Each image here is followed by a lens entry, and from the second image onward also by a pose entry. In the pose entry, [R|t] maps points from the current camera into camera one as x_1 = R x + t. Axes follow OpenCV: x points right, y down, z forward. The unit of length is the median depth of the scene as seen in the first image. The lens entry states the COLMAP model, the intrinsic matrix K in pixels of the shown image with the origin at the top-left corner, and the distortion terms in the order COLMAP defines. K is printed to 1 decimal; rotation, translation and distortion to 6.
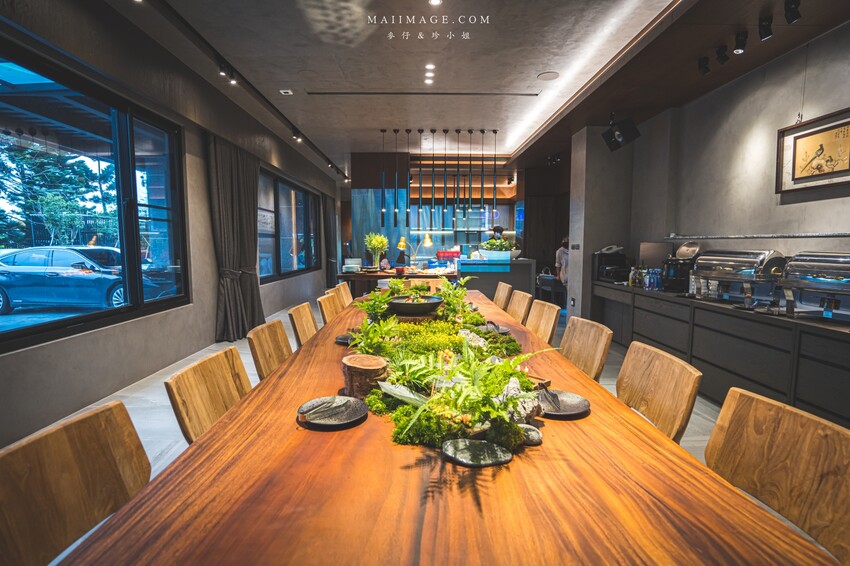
lens RADIAL K [[424.5, 0, 426.1], [0, 424.5, 286.6], [0, 0, 1]] dist [-0.030198, 0.000284]
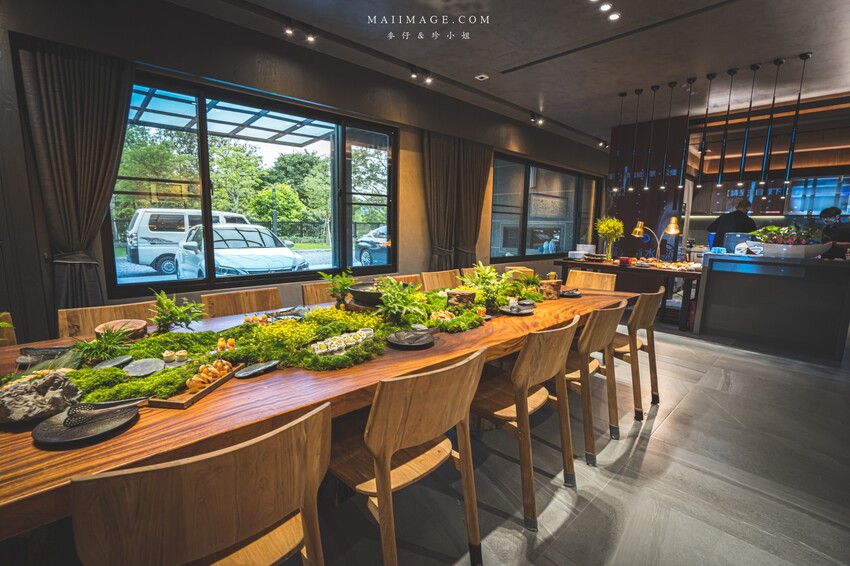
lens RADIAL K [[392.7, 0, 423.1], [0, 392.7, 283.9], [0, 0, 1]] dist [-0.022590, 0.004580]
pose [[0.673381, 0.122943, -0.729001, 0.241828], [-0.093900, 0.992313, 0.080613, -0.019702], [0.733308, 0.014170, 0.679749, 0.190021]]
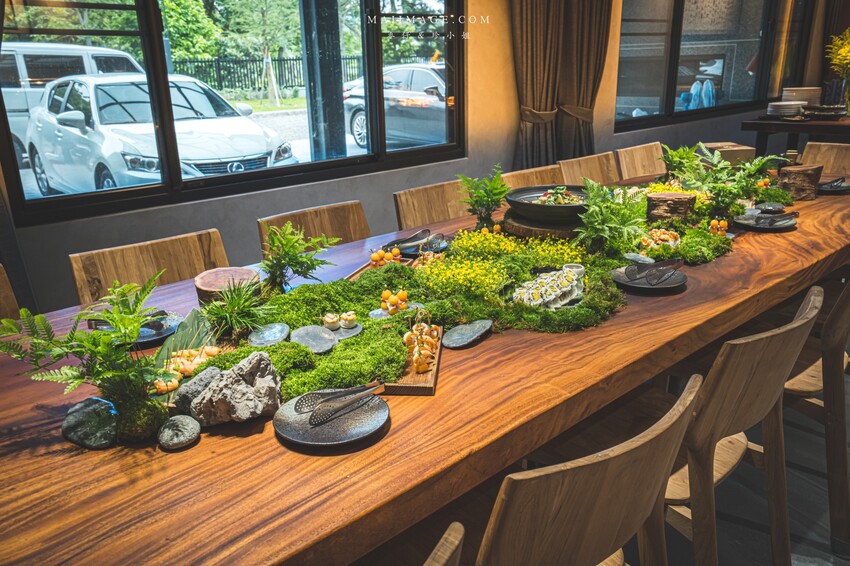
lens RADIAL K [[711.3, 0, 427.3], [0, 711.3, 279.9], [0, 0, 1]] dist [0.058555, 0.014661]
pose [[0.677212, 0.208914, -0.705506, 0.201985], [-0.054238, 0.970410, 0.235294, -0.027476], [0.733786, -0.121079, 0.668505, 0.089305]]
